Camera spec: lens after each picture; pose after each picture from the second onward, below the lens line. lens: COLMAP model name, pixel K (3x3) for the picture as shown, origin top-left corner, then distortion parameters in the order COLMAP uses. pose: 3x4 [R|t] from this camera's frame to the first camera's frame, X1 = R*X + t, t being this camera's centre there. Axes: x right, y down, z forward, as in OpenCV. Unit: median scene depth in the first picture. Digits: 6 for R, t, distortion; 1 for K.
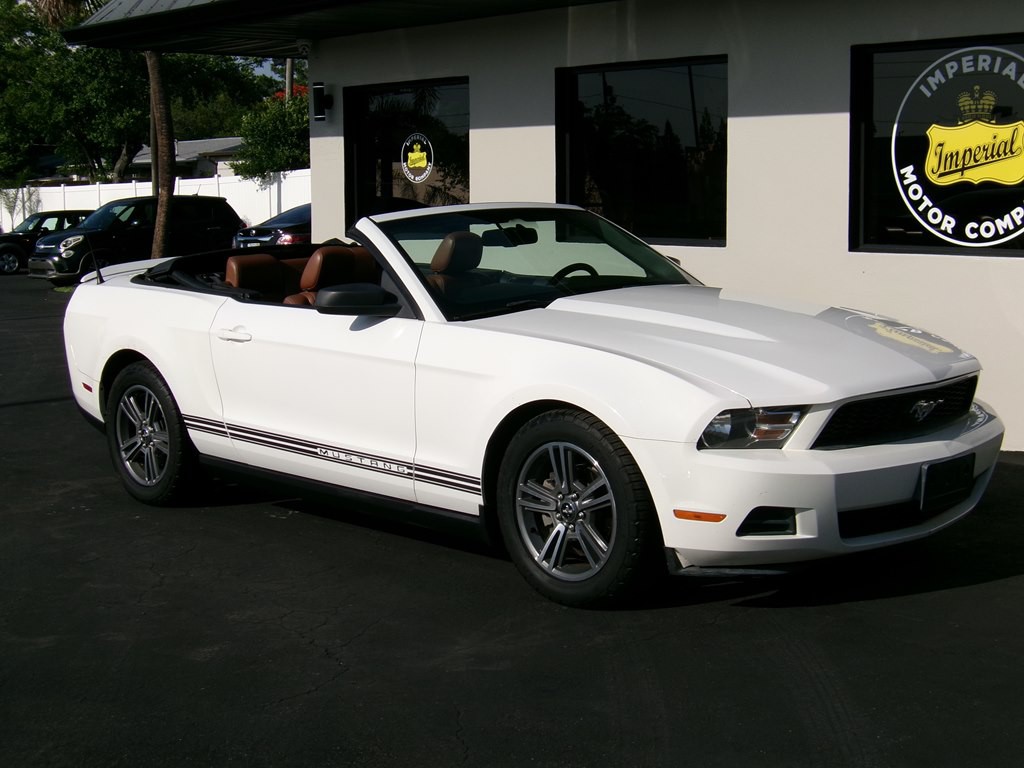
lens RADIAL K [[1580.7, 0, 514.4], [0, 1580.7, 411.8], [0, 0, 1]] dist [-0.115966, 0.000000]
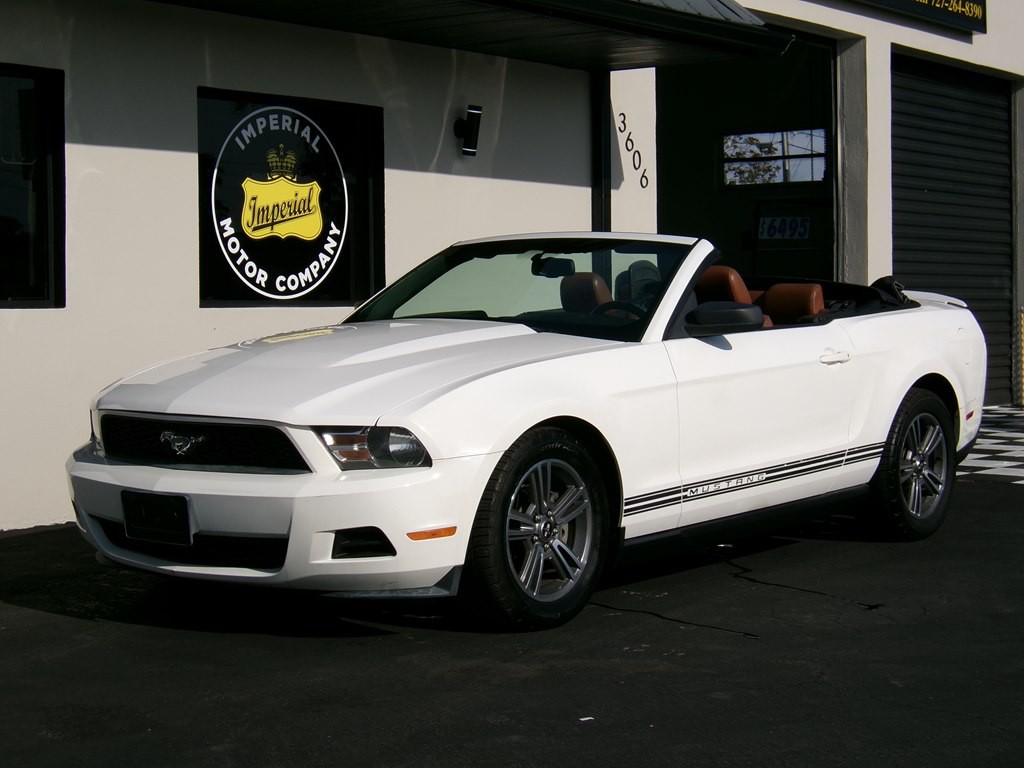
lens RADIAL K [[1939.8, 0, 522.8], [0, 1939.8, 404.4], [0, 0, 1]] dist [-0.094290, 0.000000]
pose [[-0.163192, -0.036895, 0.985904, -0.991718], [0.149661, 0.986810, 0.061701, -0.092465], [-0.975177, 0.157620, -0.155518, 1.055964]]
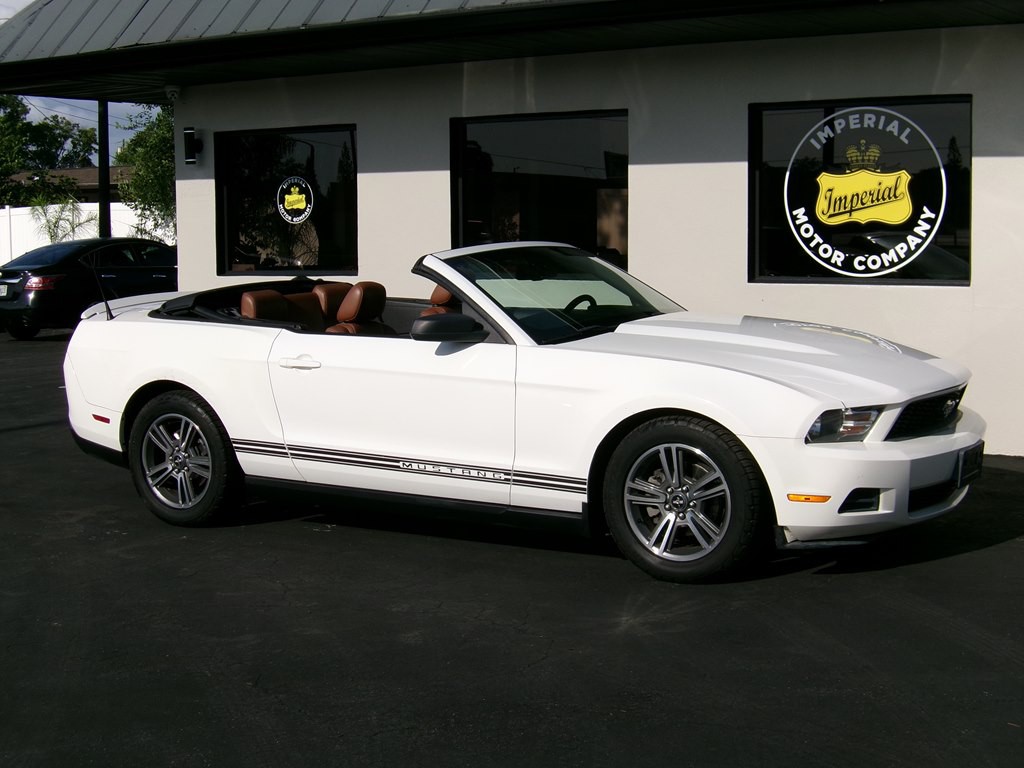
lens RADIAL K [[1580.7, 0, 516.8], [0, 1580.7, 414.9], [0, 0, 1]] dist [-0.115966, 0.000000]
pose [[0.970860, -0.029279, 0.237852, -0.240036], [0.034613, 0.999234, -0.018280, 0.010107], [-0.237134, 0.025980, 0.971129, -0.078711]]
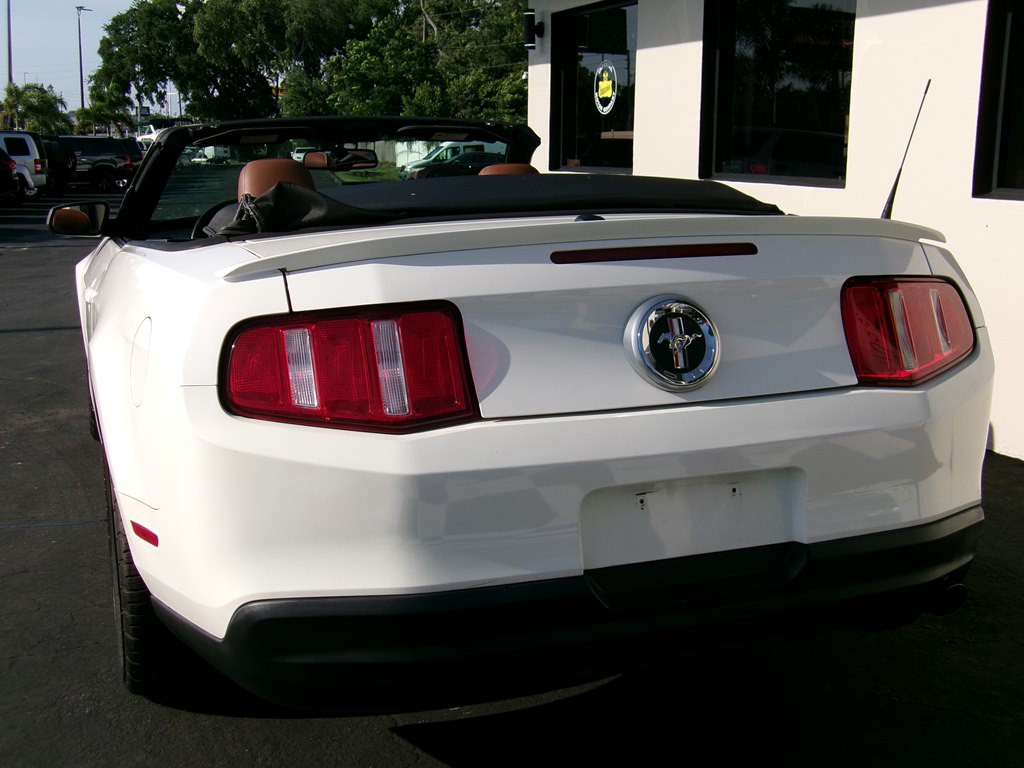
lens RADIAL K [[1253.2, 0, 515.9], [0, 1253.2, 386.8], [0, 0, 1]] dist [-0.003204, 0.000000]
pose [[0.923973, 0.088297, -0.372126, 0.255241], [-0.068867, 0.995492, 0.065213, -0.038807], [0.376207, -0.034628, 0.925888, 0.389379]]
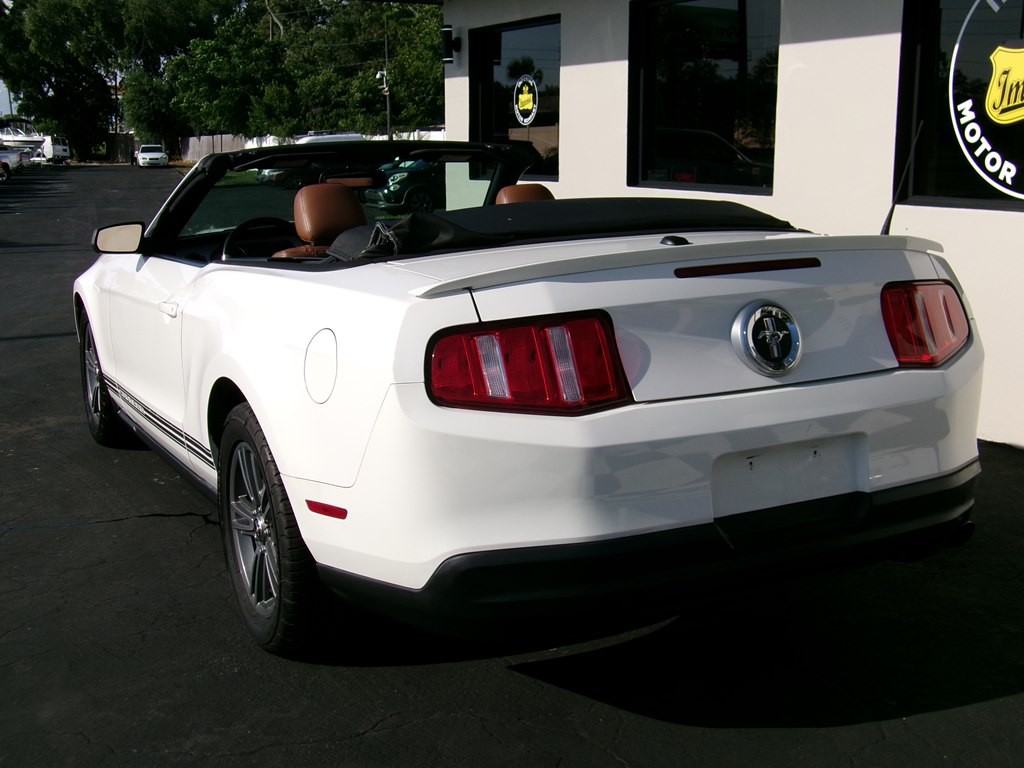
lens RADIAL K [[1253.2, 0, 513.9], [0, 1253.2, 389.6], [0, 0, 1]] dist [-0.003204, 0.000000]
pose [[0.963964, 0.059815, -0.259221, 0.207992], [-0.044839, 0.996986, 0.063314, -0.037559], [0.262227, -0.049409, 0.963741, 0.302872]]
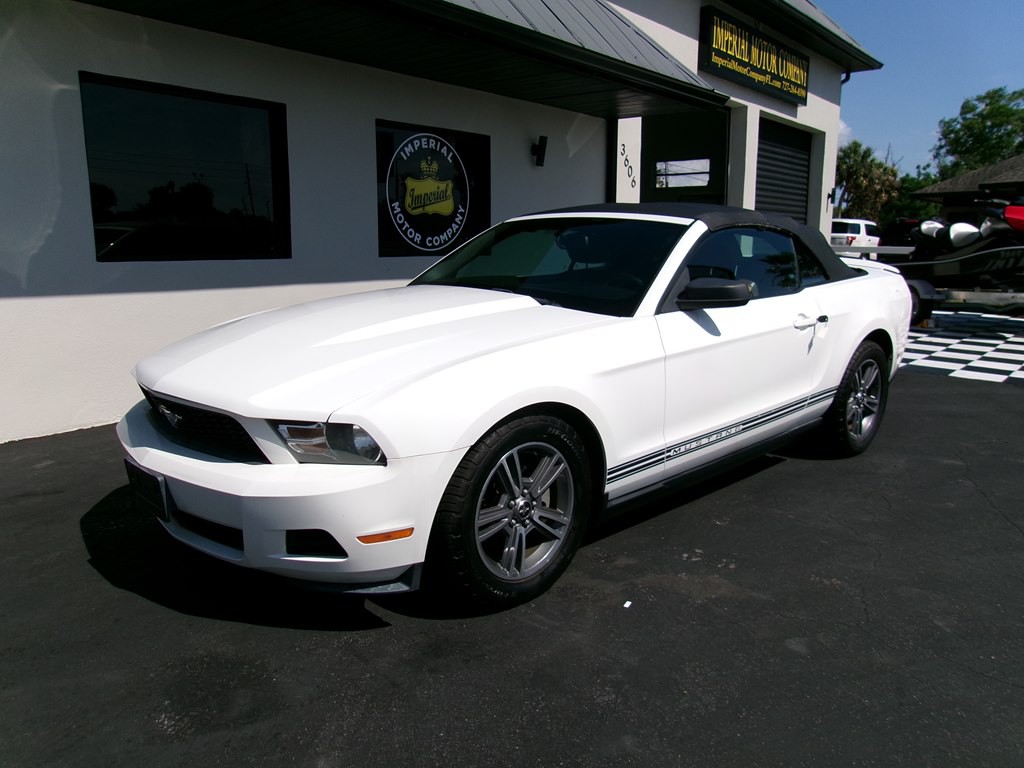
lens RADIAL K [[797.6, 0, 521.0], [0, 797.6, 383.0], [0, 0, 1]] dist [-0.014307, 0.018841]
pose [[-0.136311, -0.164836, 0.976856, -0.612716], [0.136939, 0.973459, 0.183371, -0.111724], [-0.981156, 0.158765, -0.110121, 1.022927]]
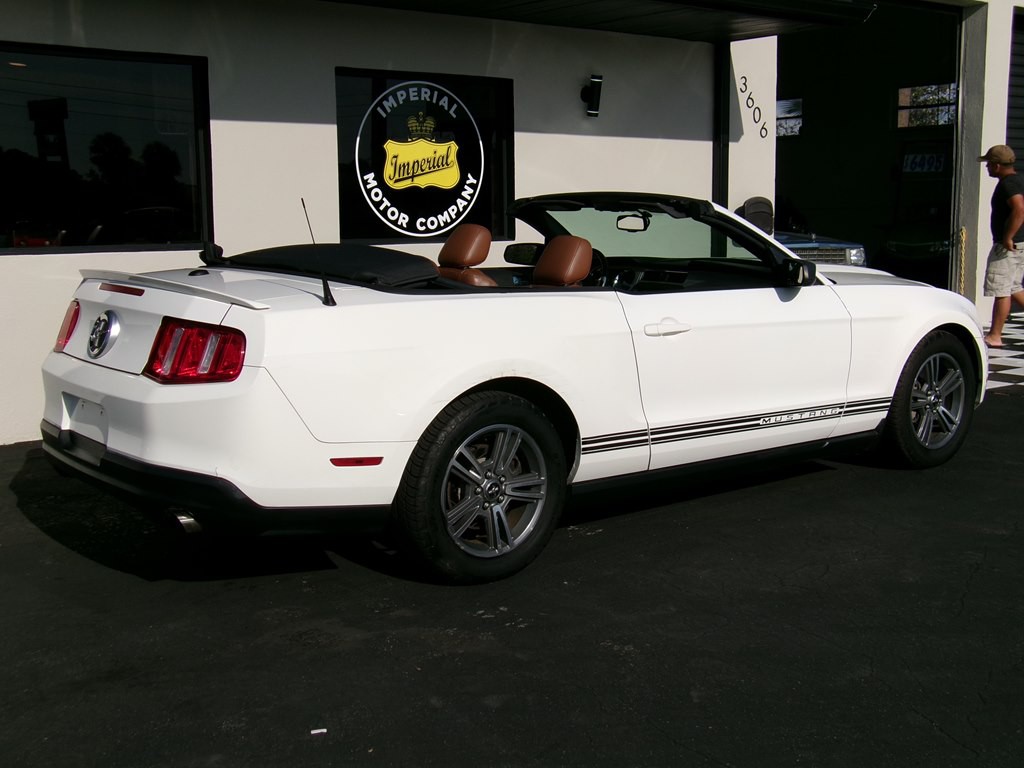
lens RADIAL K [[1253.2, 0, 516.2], [0, 1253.2, 389.0], [0, 0, 1]] dist [-0.003204, 0.000000]
pose [[0.087415, -0.132673, 0.987297, -0.745985], [0.151321, 0.981359, 0.118477, -0.093221], [-0.984612, 0.139042, 0.105862, 0.831709]]
